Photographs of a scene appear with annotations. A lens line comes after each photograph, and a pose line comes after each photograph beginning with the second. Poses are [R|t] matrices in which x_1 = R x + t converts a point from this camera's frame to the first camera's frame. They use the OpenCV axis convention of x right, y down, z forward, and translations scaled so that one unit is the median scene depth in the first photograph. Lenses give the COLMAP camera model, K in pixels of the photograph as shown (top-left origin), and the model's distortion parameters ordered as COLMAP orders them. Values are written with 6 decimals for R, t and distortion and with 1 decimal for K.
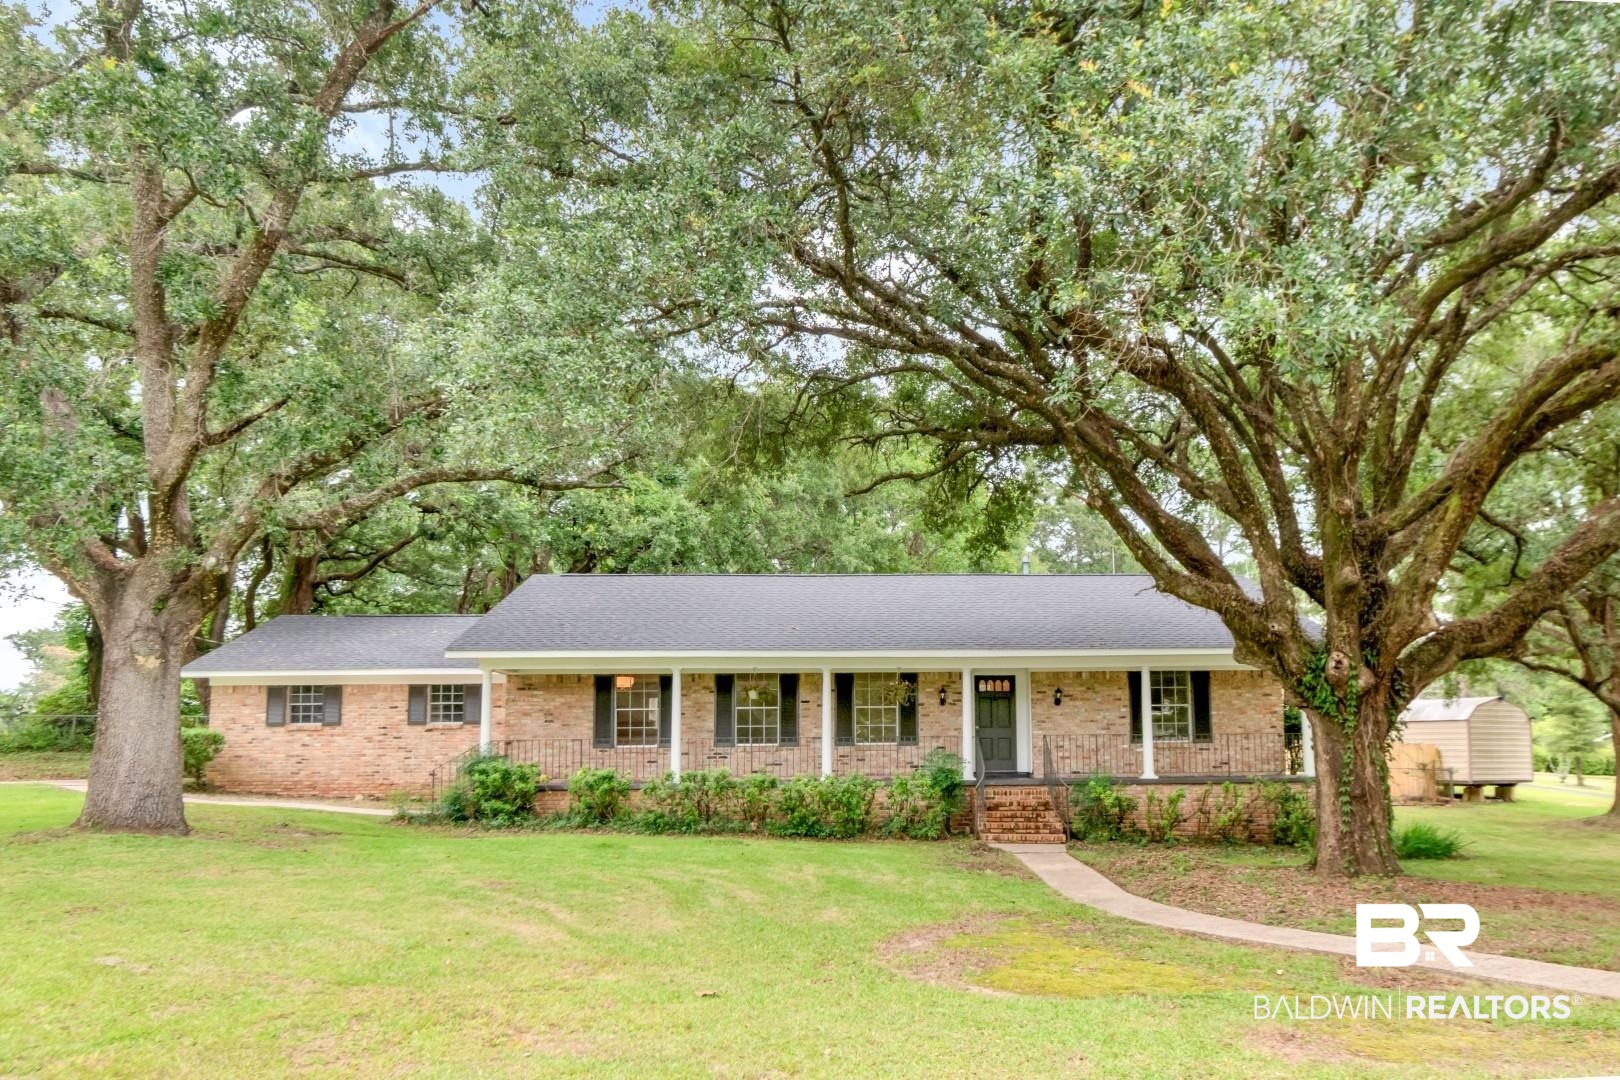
lens RADIAL K [[1109.0, 0, 781.9], [0, 1109.0, 593.9], [0, 0, 1]] dist [0.001217, -0.007402]
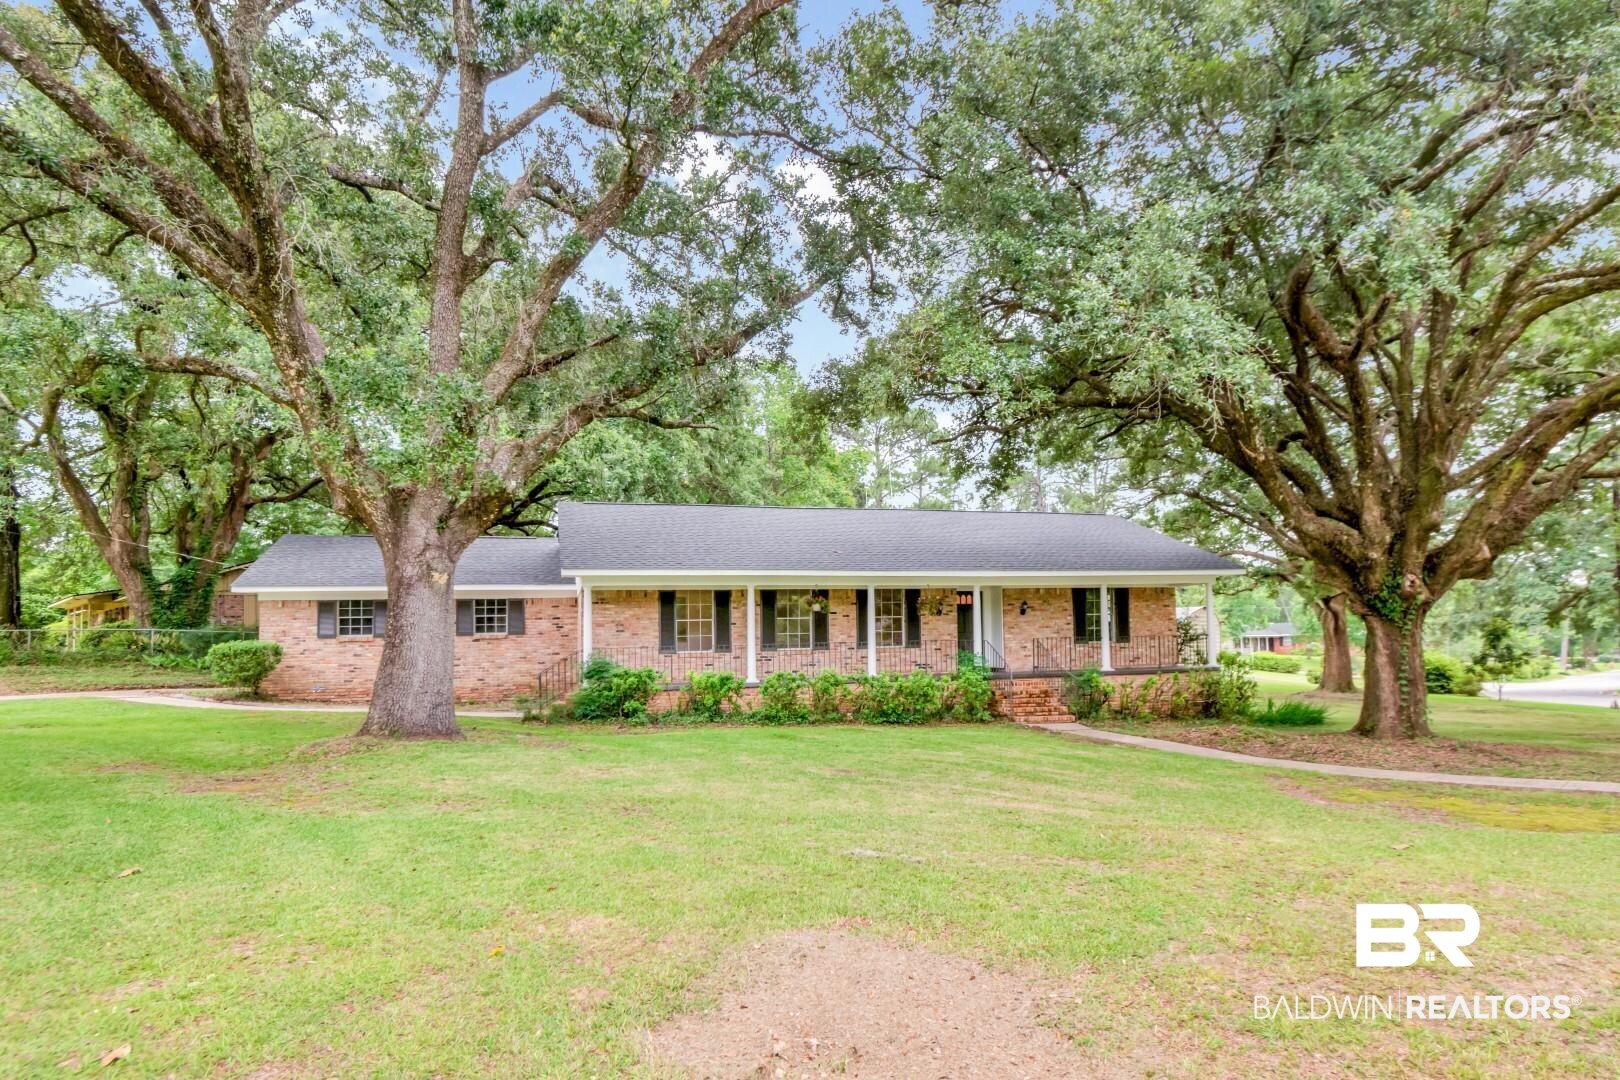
lens RADIAL K [[928.4, 0, 782.0], [0, 928.4, 595.2], [0, 0, 1]] dist [0.000890, -0.001838]
pose [[0.973323, -0.000799, 0.229440, -0.232292], [-0.016829, 0.997052, 0.074863, 0.003328], [-0.228823, -0.076727, 0.970440, 0.034353]]
